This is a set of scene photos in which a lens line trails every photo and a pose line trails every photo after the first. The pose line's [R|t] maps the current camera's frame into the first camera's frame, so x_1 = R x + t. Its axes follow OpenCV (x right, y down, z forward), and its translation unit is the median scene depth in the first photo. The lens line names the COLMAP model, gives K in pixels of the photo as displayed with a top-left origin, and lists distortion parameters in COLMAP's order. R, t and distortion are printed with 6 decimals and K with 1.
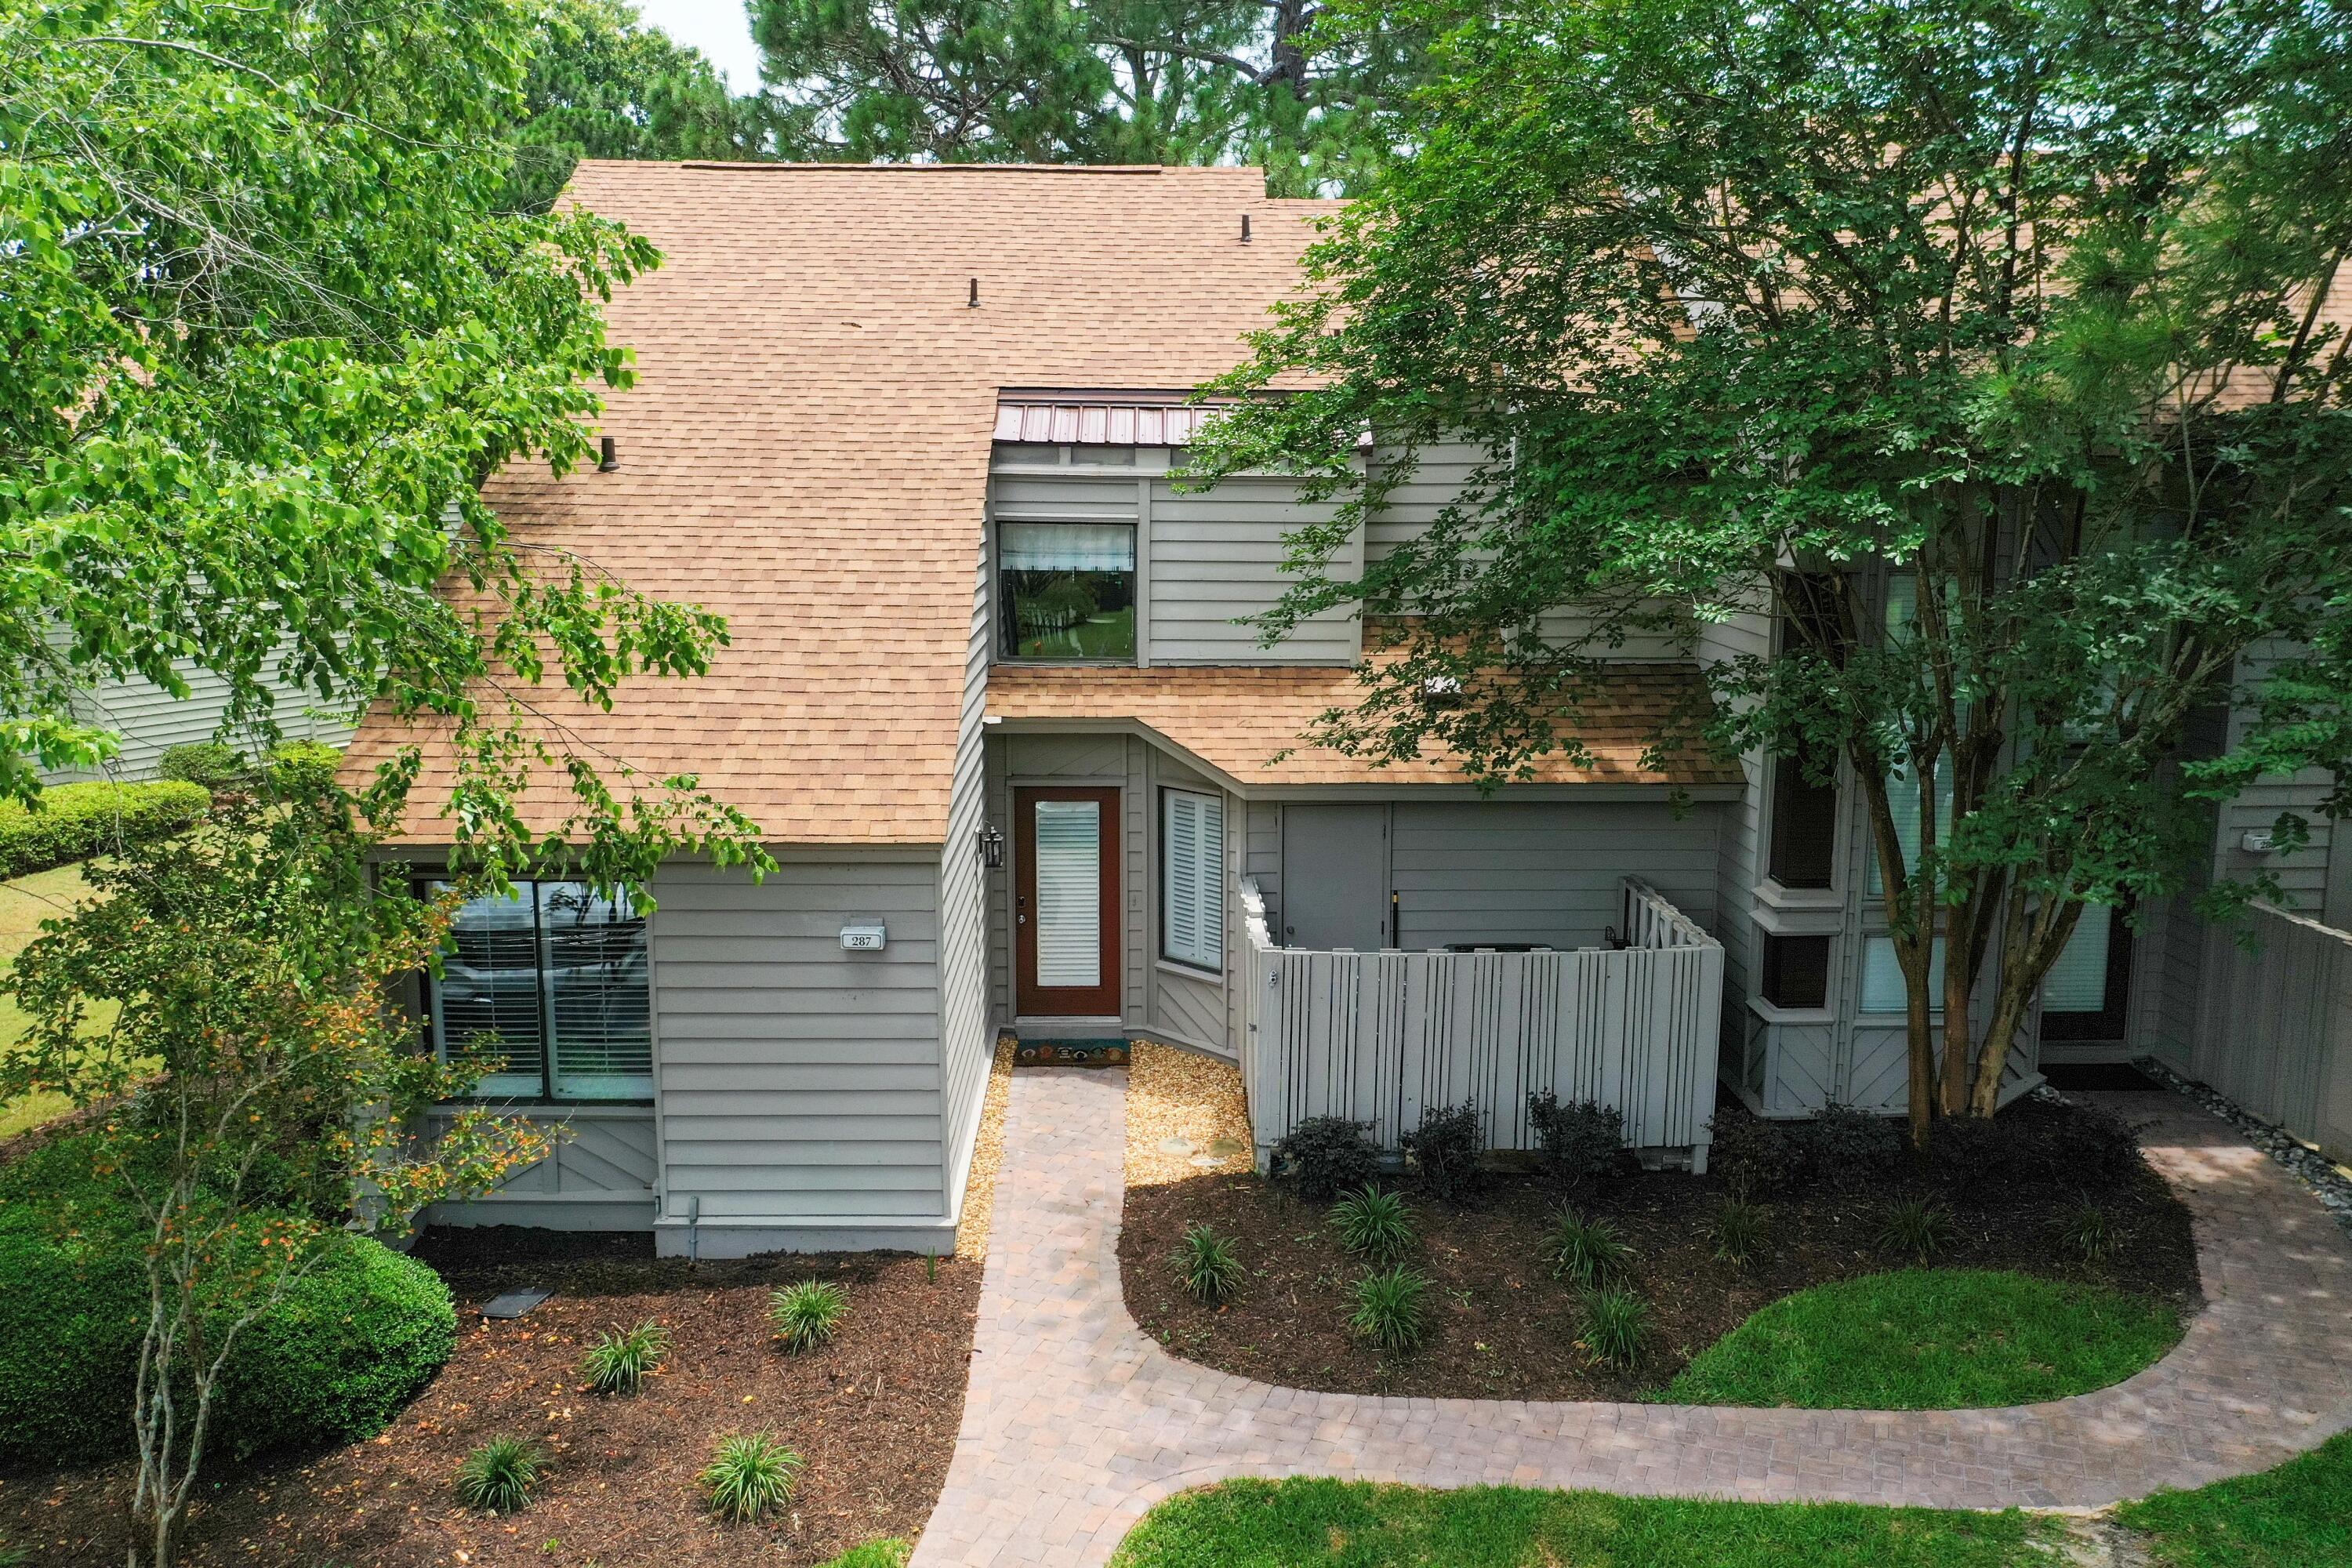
lens RADIAL K [[1862.2, 0, 1169.7], [0, 1862.2, 764.5], [0, 0, 1]] dist [-0.005941, 0.011946]
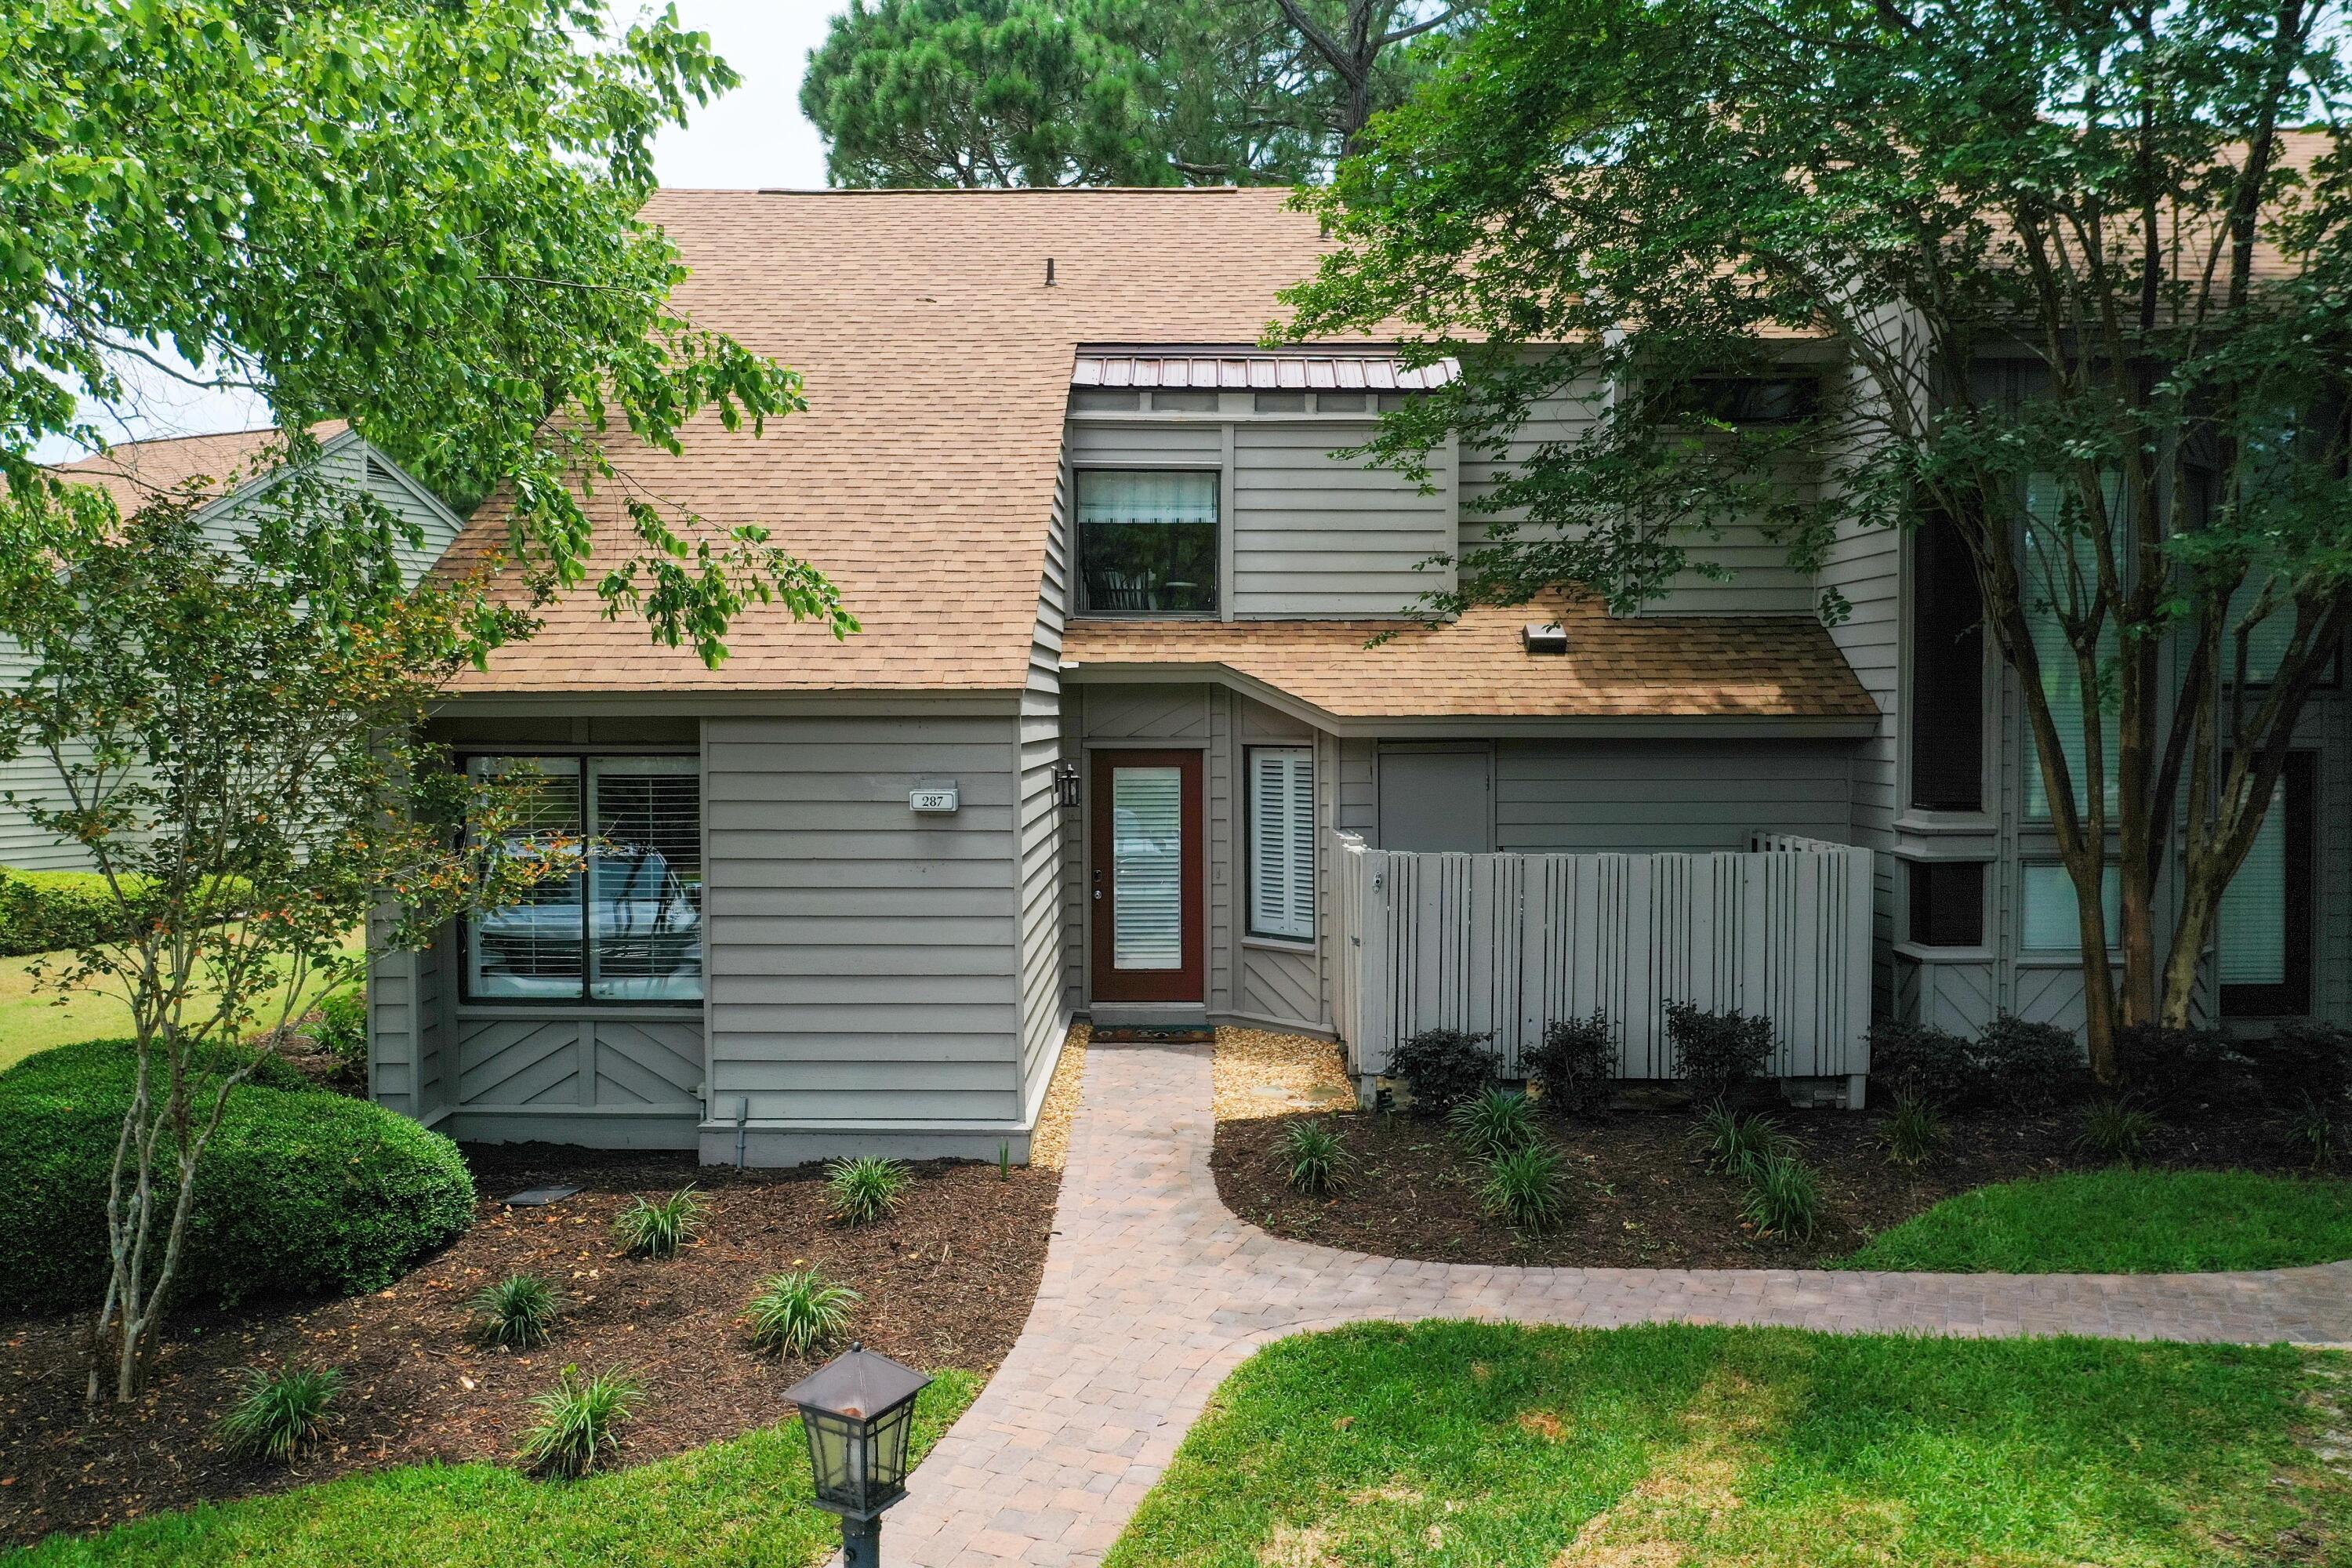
lens RADIAL K [[1862.2, 0, 1168.2], [0, 1862.2, 776.9], [0, 0, 1]] dist [-0.005941, 0.011946]
pose [[0.999519, -0.004431, -0.030708, -0.019420], [0.000408, 0.991538, -0.129819, 0.187928], [0.031024, 0.129744, 0.991062, 0.084351]]
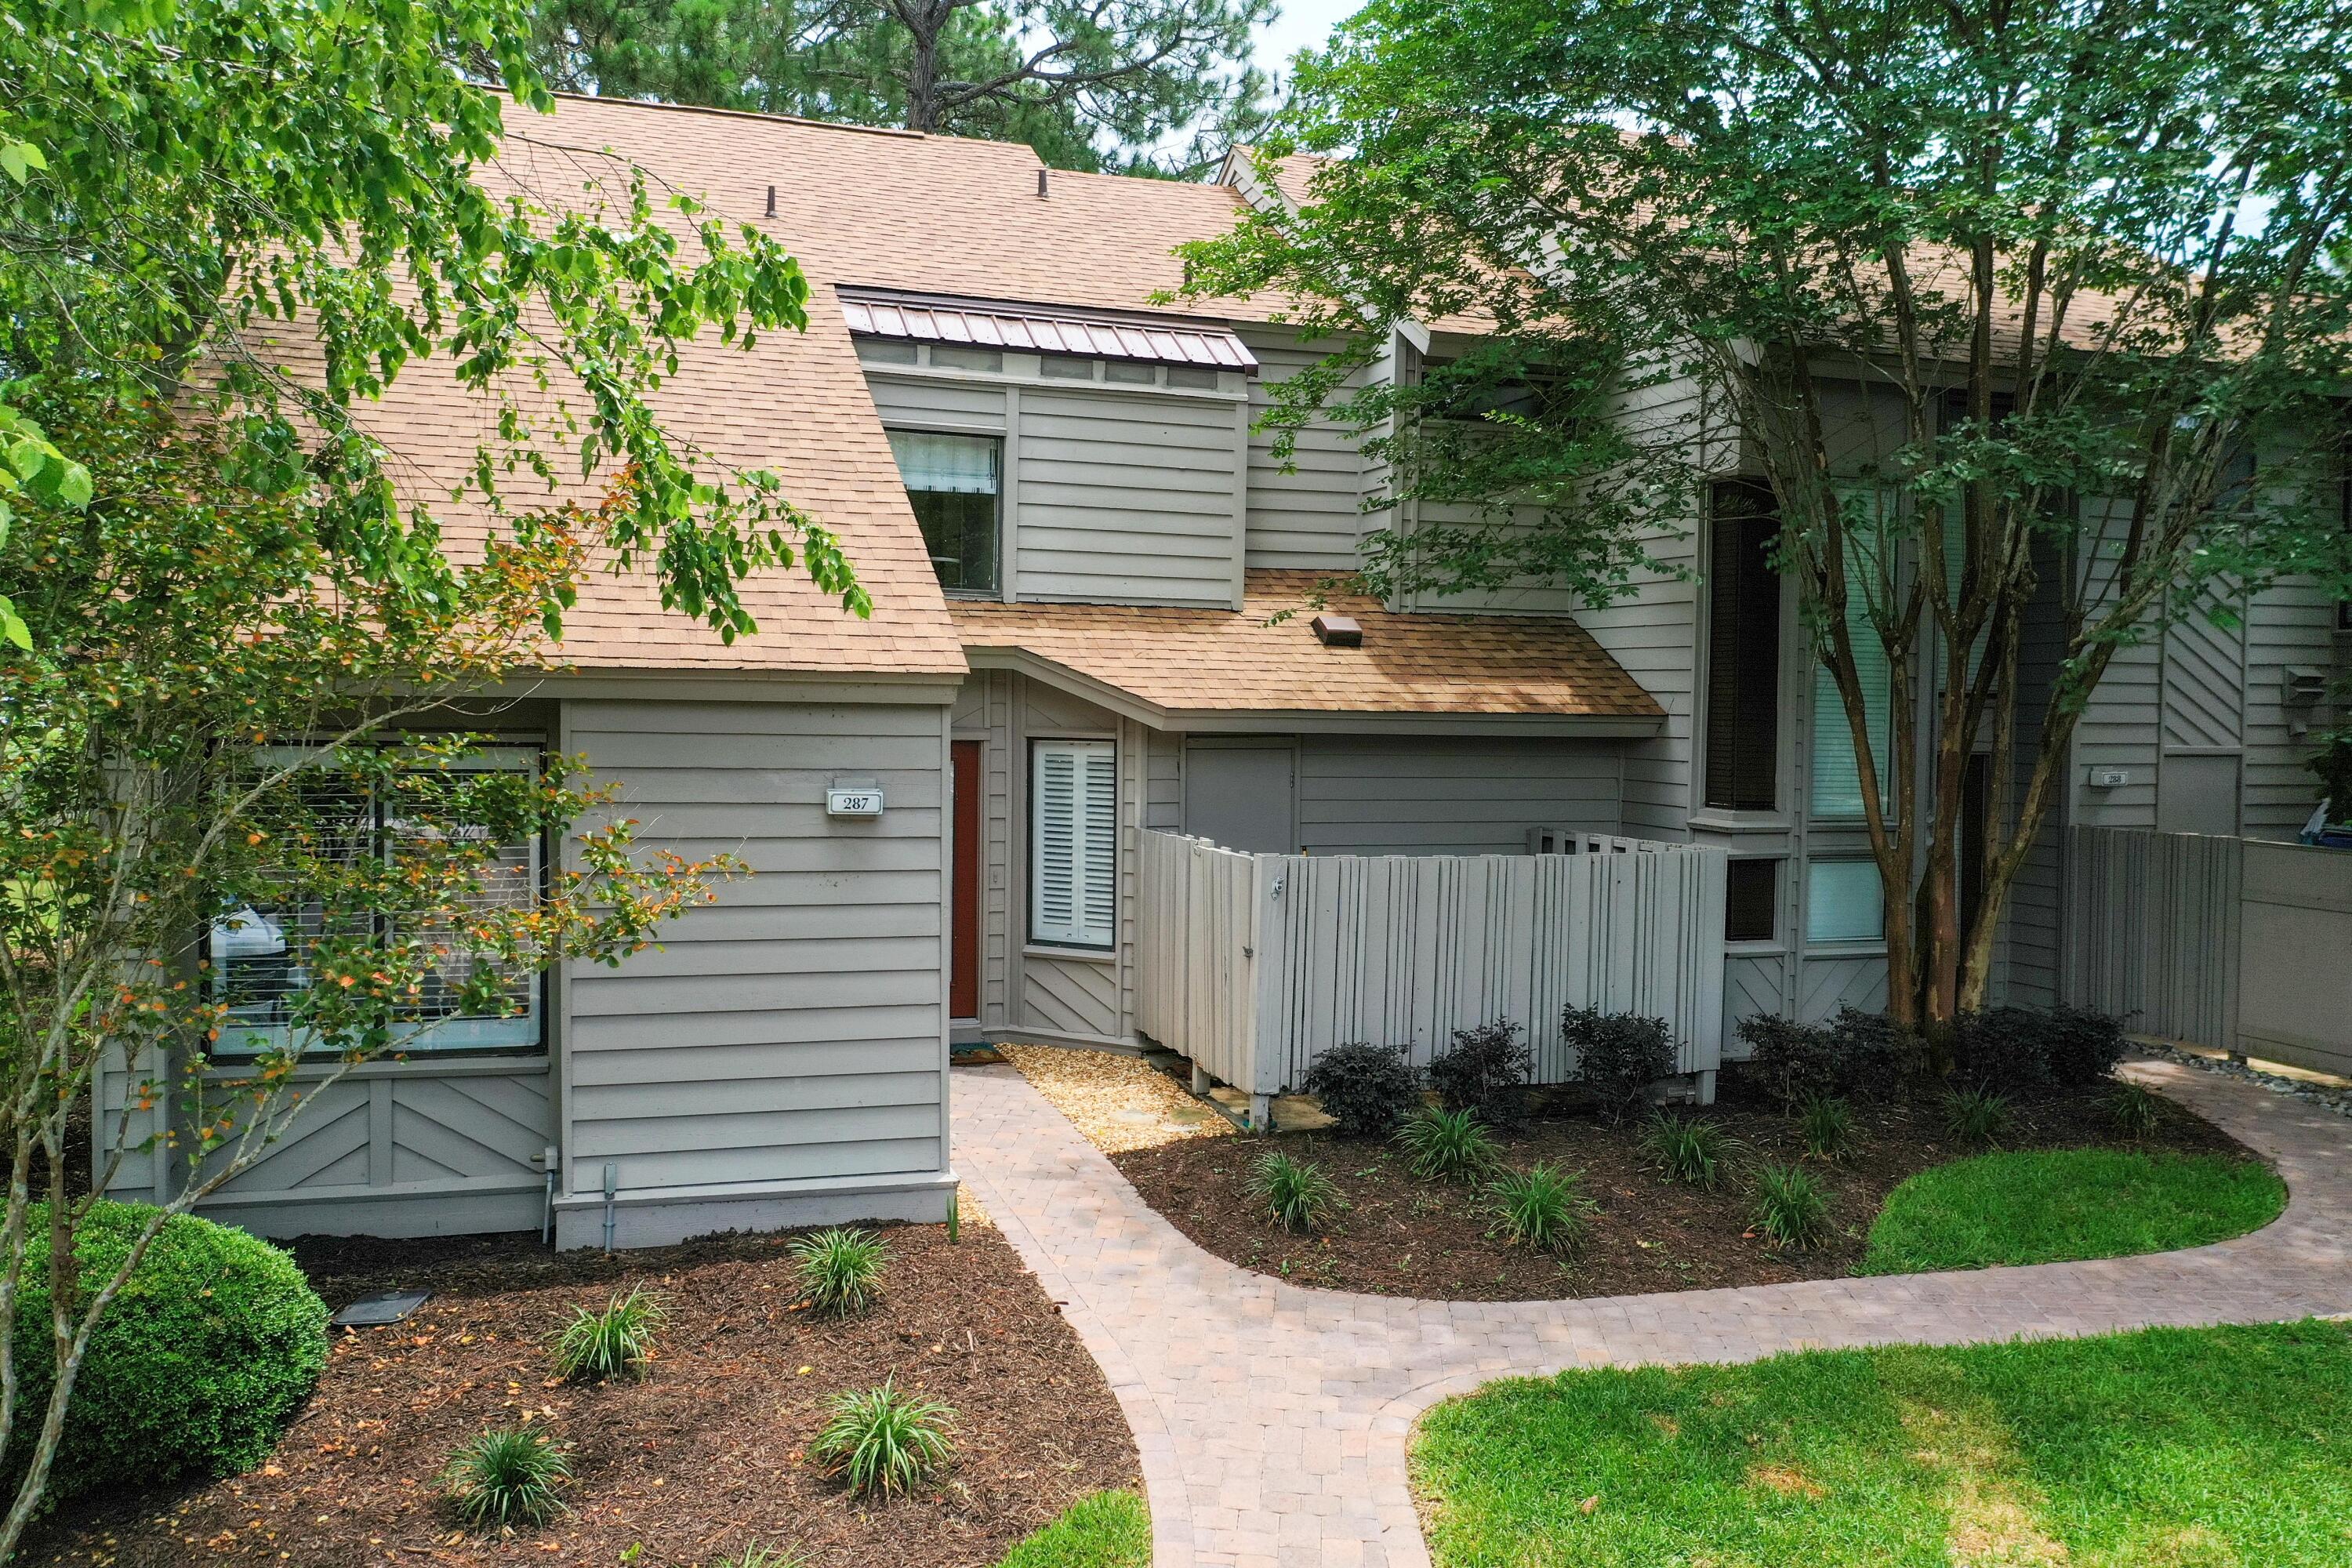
lens RADIAL K [[1862.2, 0, 1164.0], [0, 1862.2, 771.1], [0, 0, 1]] dist [-0.005941, 0.011946]
pose [[0.955718, 0.001064, 0.294283, -0.252611], [0.035578, 0.992241, -0.119130, 0.166388], [-0.292127, 0.124324, 0.948264, 0.203531]]
